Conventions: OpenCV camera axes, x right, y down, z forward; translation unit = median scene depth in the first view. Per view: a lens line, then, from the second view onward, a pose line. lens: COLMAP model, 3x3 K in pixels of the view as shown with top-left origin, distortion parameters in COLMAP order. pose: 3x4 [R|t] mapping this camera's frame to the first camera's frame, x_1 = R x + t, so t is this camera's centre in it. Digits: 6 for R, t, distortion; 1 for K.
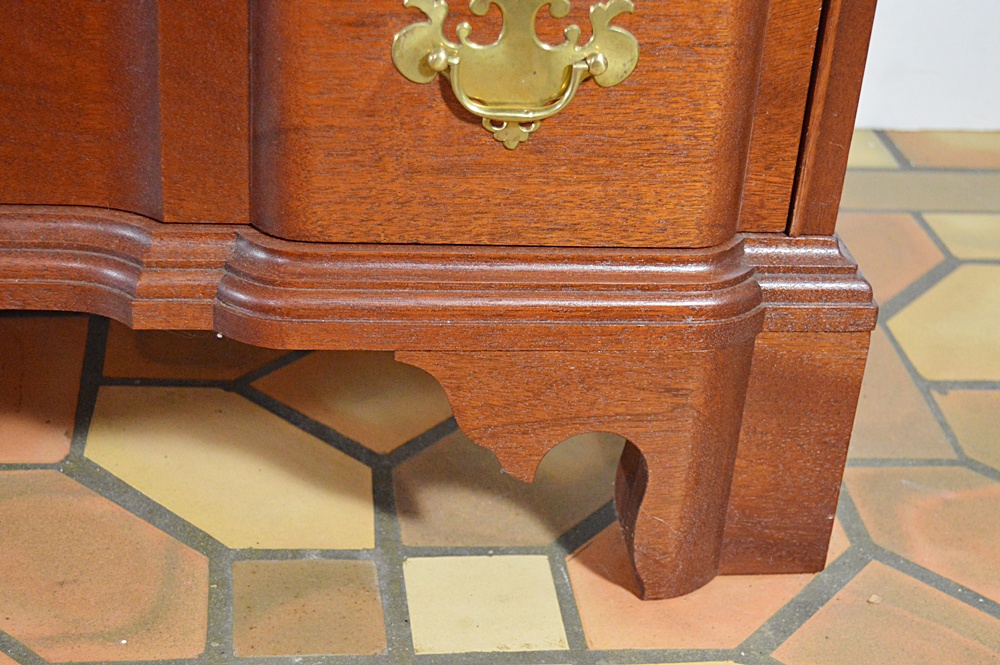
lens RADIAL K [[1738.0, 0, 495.3], [0, 1738.0, 336.4], [0, 0, 1]] dist [-0.013566, 0.000000]
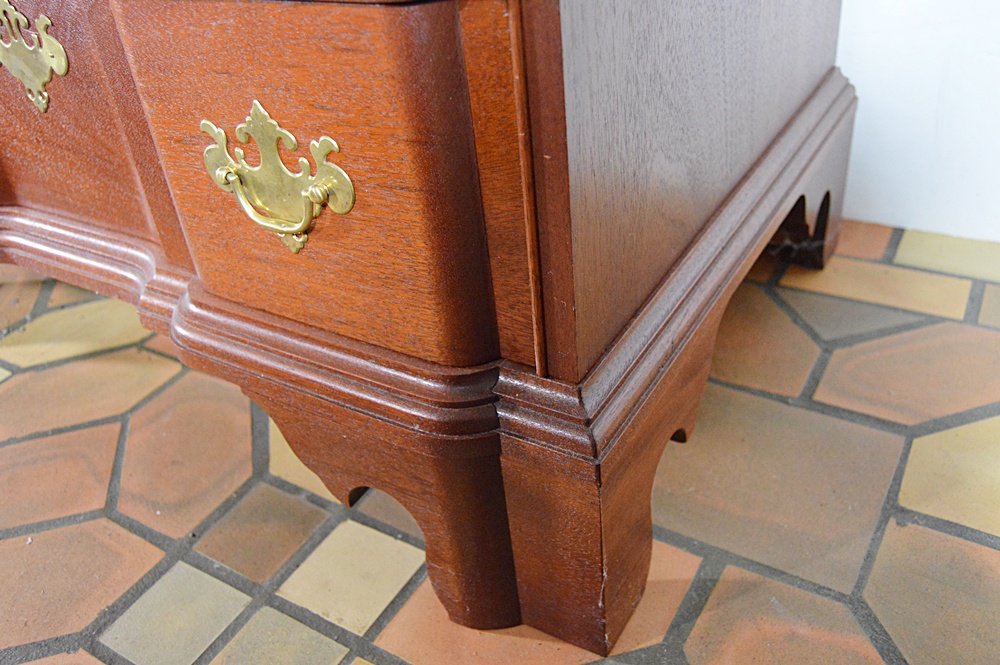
lens RADIAL K [[867.6, 0, 514.9], [0, 867.6, 316.1], [0, 0, 1]] dist [-0.079974, 0.015429]
pose [[0.771806, 0.214887, -0.598447, 0.482987], [-0.160078, 0.976516, 0.144192, -0.171157], [0.615378, -0.015490, 0.788080, 0.603126]]
